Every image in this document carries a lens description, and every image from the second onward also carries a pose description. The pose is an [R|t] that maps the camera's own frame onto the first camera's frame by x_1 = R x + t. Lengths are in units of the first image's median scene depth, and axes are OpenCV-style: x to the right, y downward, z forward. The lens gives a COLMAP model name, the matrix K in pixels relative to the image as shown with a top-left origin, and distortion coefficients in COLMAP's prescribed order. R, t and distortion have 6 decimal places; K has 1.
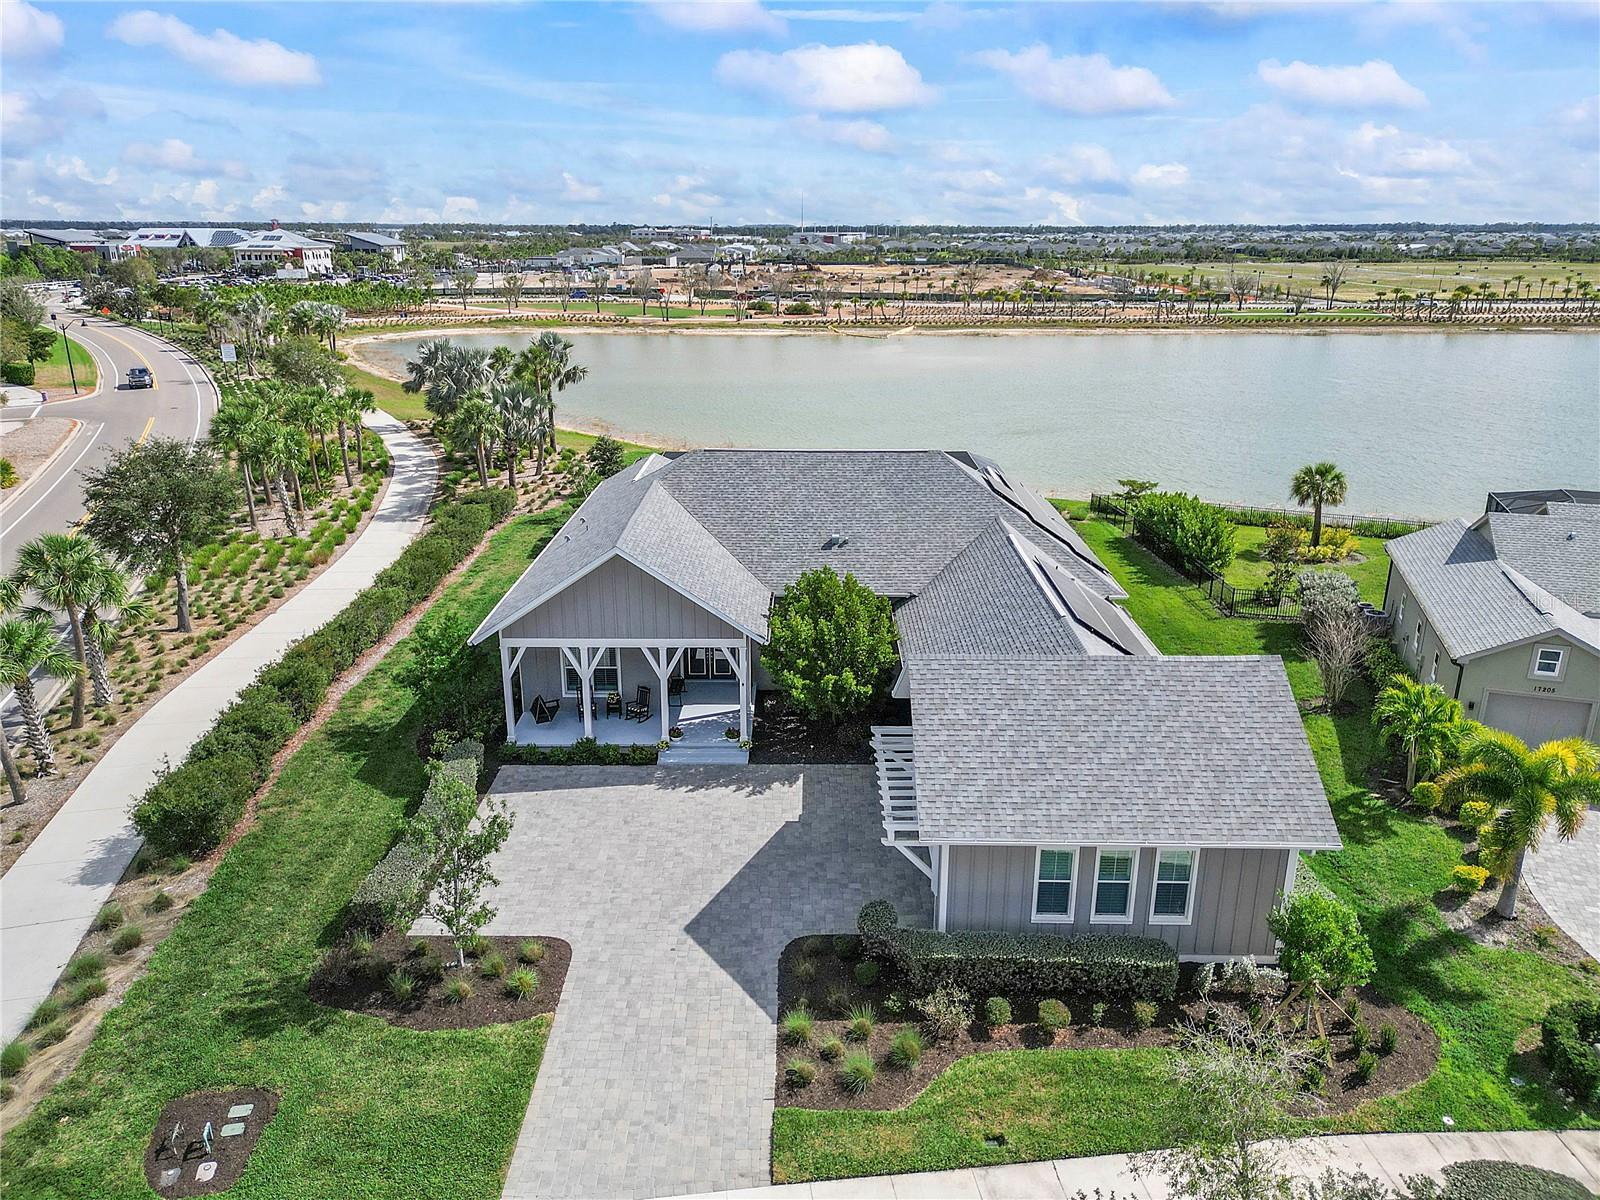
lens RADIAL K [[1139.2, 0, 800.0], [0, 1139.2, 600.0], [0, 0, 1]] dist [0.100478, -0.096714]
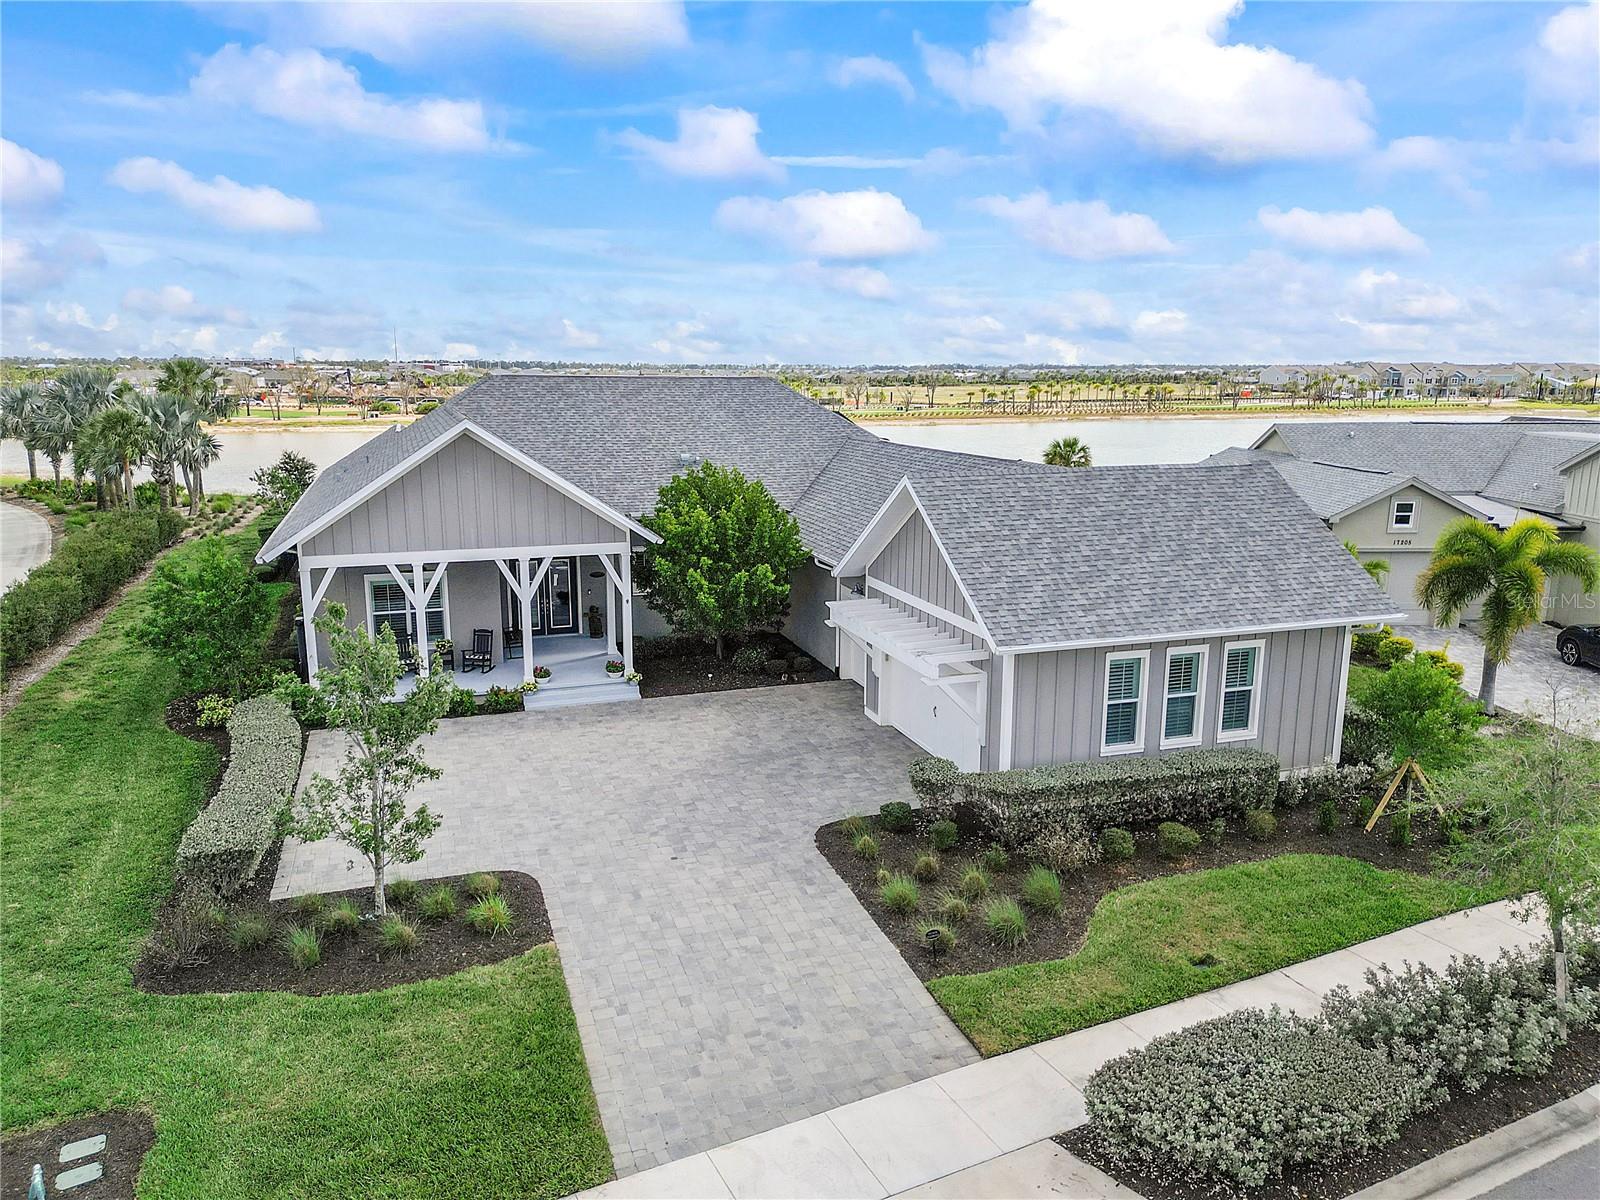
lens RADIAL K [[1139.2, 0, 800.0], [0, 1139.2, 600.0], [0, 0, 1]] dist [0.100478, -0.096714]
pose [[0.941868, -0.066111, 0.329416, -0.199917], [0.104797, 0.989343, -0.101081, 0.166922], [-0.319223, 0.129727, 0.938759, 0.196360]]
